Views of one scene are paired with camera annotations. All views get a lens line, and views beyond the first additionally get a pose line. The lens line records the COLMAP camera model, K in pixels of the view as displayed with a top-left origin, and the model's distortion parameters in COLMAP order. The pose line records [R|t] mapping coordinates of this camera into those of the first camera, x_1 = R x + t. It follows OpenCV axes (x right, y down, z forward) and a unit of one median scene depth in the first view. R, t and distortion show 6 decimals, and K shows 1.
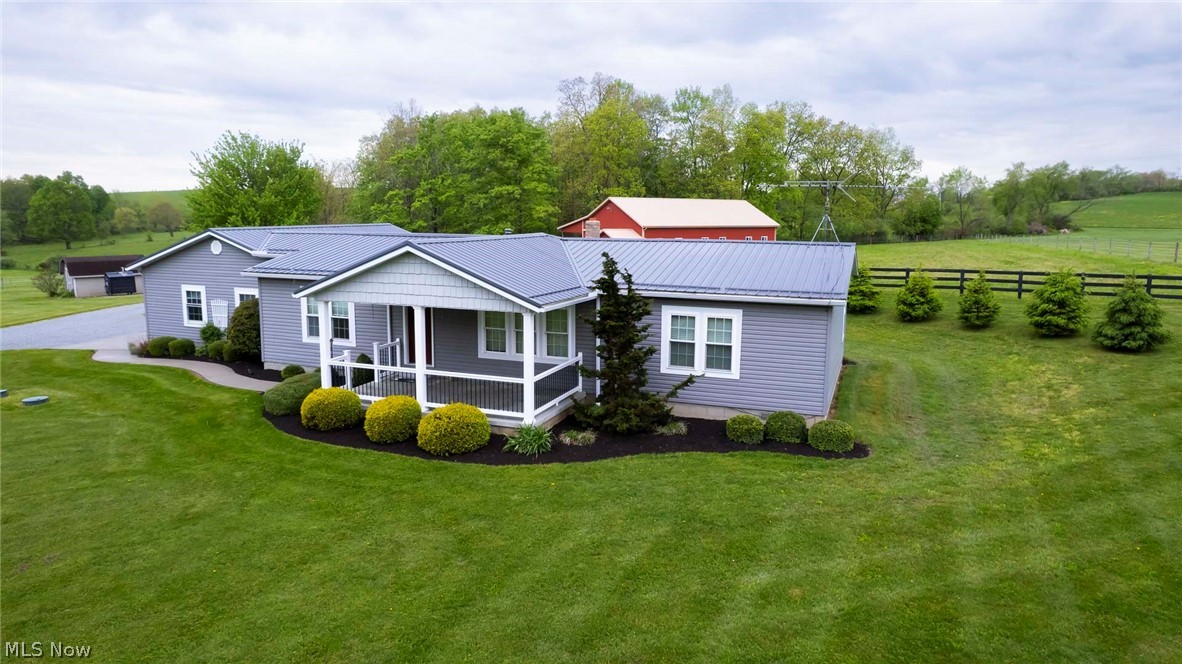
lens RADIAL K [[758.9, 0, 596.9], [0, 758.9, 330.7], [0, 0, 1]] dist [-0.078311, 0.070200]
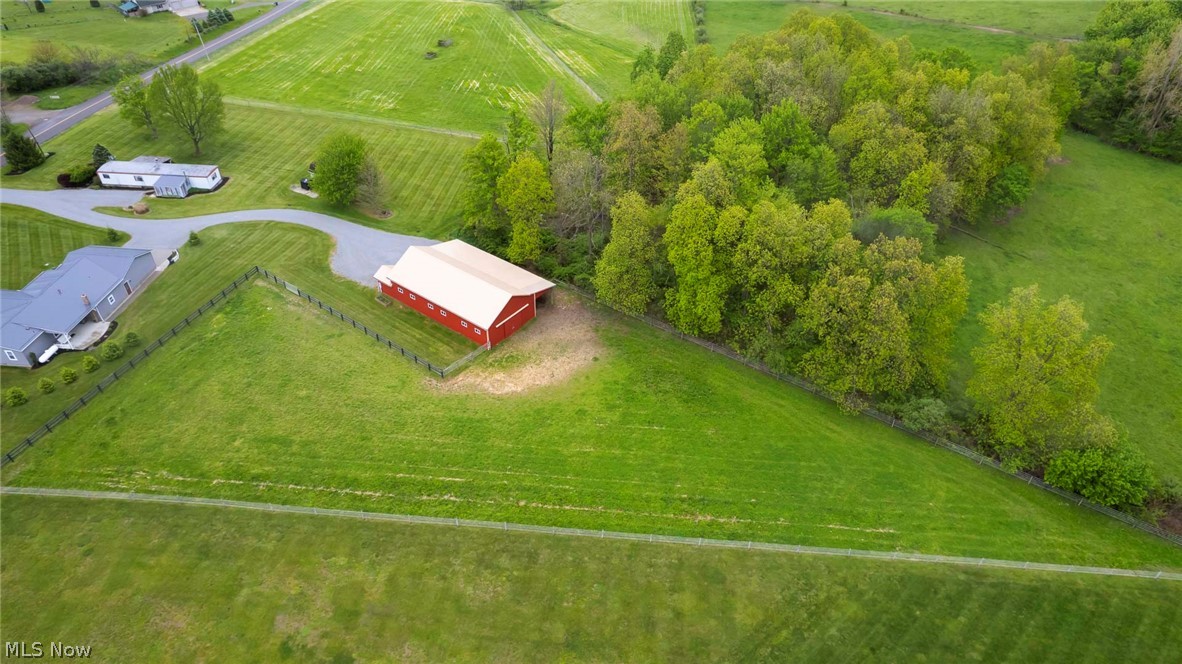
lens RADIAL K [[758.9, 0, 596.9], [0, 758.9, 330.7], [0, 0, 1]] dist [-0.078311, 0.070200]
pose [[0.268483, 0.595144, -0.757443, 3.466522], [-0.165322, 0.803114, 0.572430, -2.470378], [0.948992, -0.028466, 0.314013, 2.282107]]
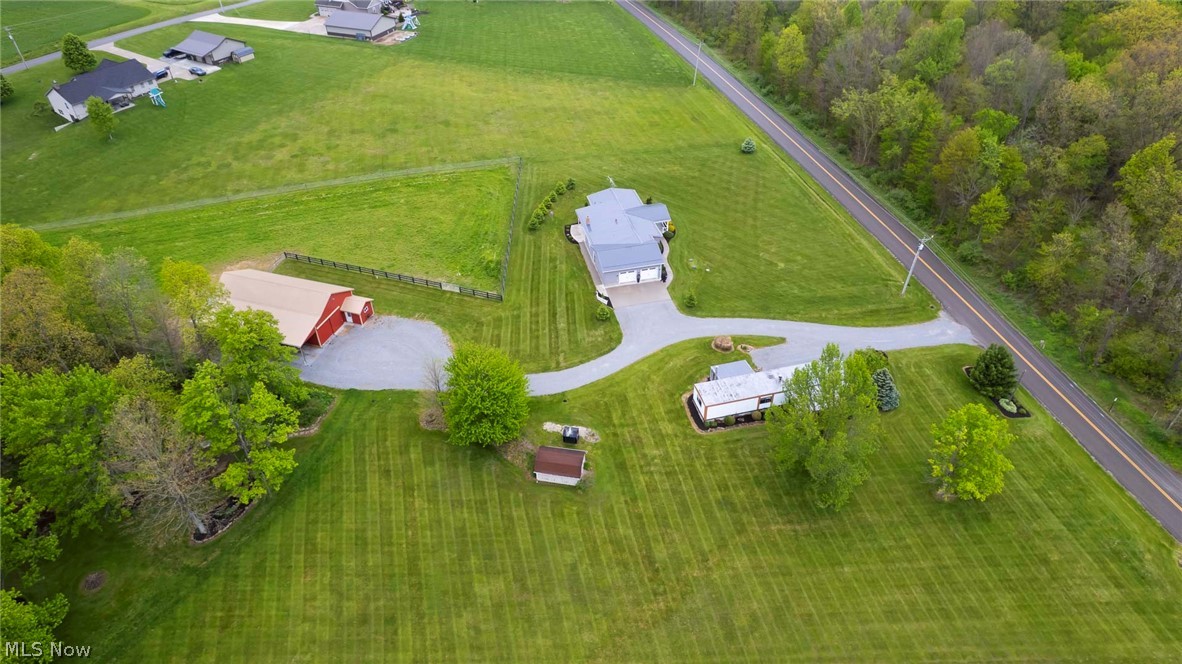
lens RADIAL K [[758.9, 0, 596.9], [0, 758.9, 330.7], [0, 0, 1]] dist [-0.078311, 0.070200]
pose [[-0.563973, -0.508914, 0.650339, -3.365706], [0.143279, 0.715284, 0.683988, -2.787970], [-0.813268, 0.478931, -0.330484, 2.864518]]
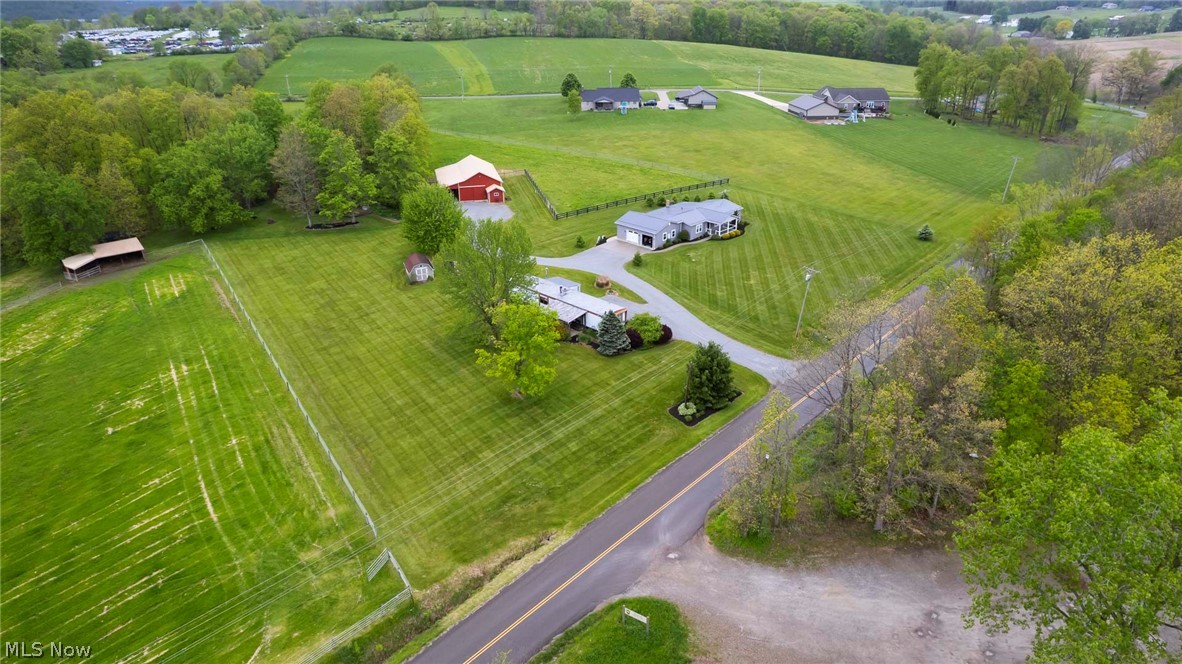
lens RADIAL K [[758.9, 0, 596.9], [0, 758.9, 330.7], [0, 0, 1]] dist [-0.078311, 0.070200]
pose [[0.396037, -0.388612, 0.831947, -4.985652], [0.151077, 0.921258, 0.358412, -1.288068], [-0.905721, -0.016257, 0.423562, -0.749390]]
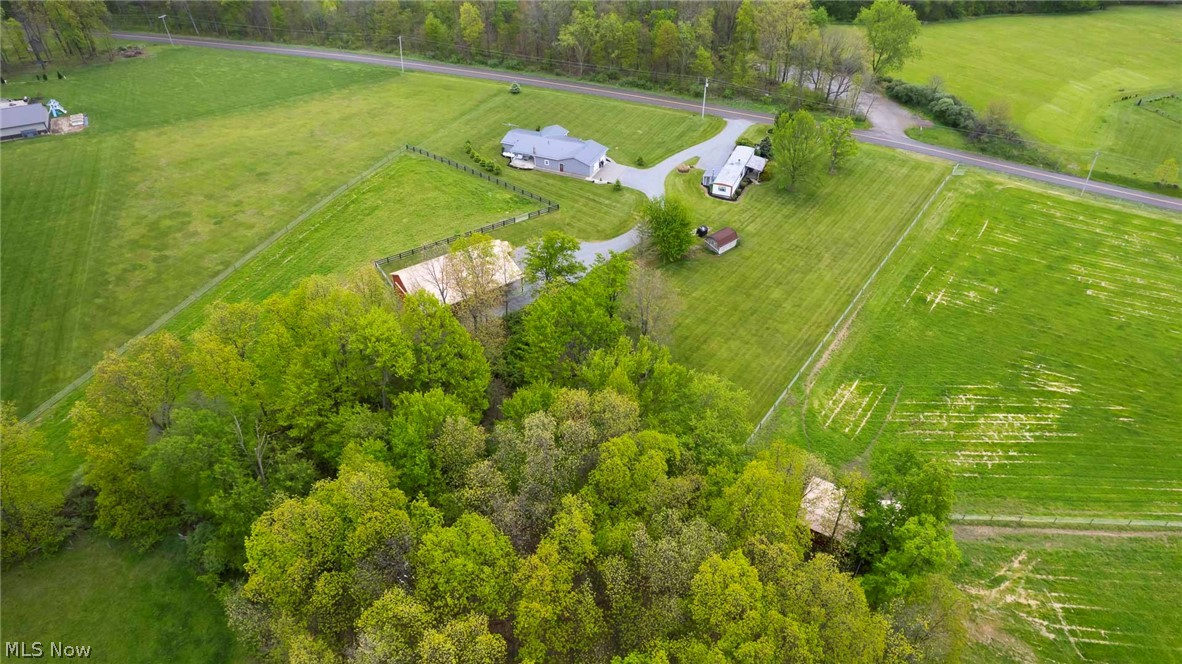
lens RADIAL K [[758.9, 0, 596.9], [0, 758.9, 330.7], [0, 0, 1]] dist [-0.078311, 0.070200]
pose [[-0.998829, -0.031171, 0.037012, -0.785913], [0.005766, 0.682770, 0.730610, -3.609113], [-0.048044, 0.729968, -0.681791, 6.313844]]
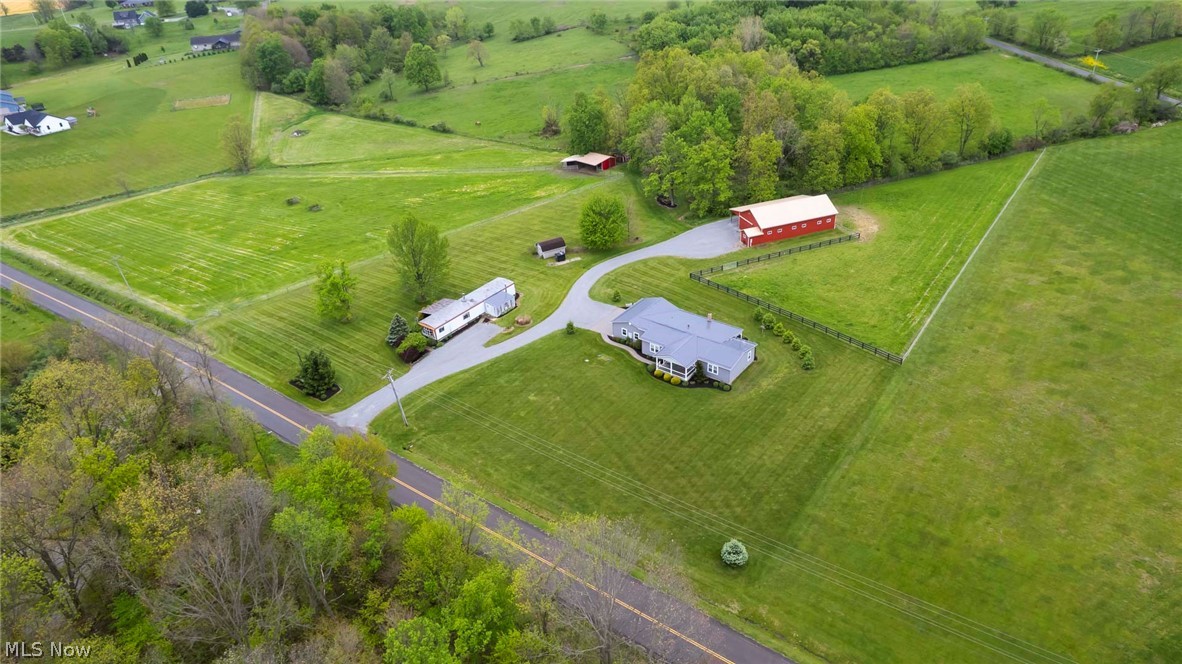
lens RADIAL K [[758.9, 0, 596.9], [0, 758.9, 330.7], [0, 0, 1]] dist [-0.078311, 0.070200]
pose [[0.956305, 0.102798, -0.273705, 0.602631], [0.007608, 0.927084, 0.374777, -1.773212], [0.292274, -0.360483, 0.885792, -3.211138]]
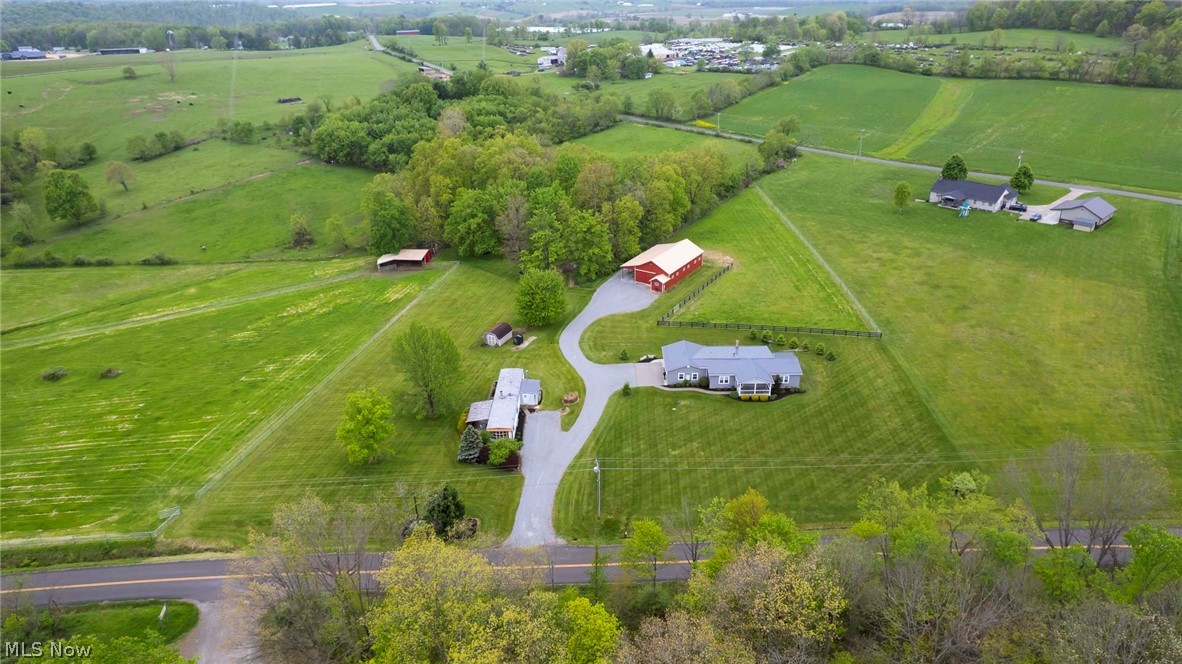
lens RADIAL K [[758.9, 0, 596.9], [0, 758.9, 330.7], [0, 0, 1]] dist [-0.078311, 0.070200]
pose [[0.938092, -0.165444, 0.304321, -2.484463], [0.076048, 0.955497, 0.285030, -1.775357], [-0.337934, -0.244242, 0.908926, -3.320839]]
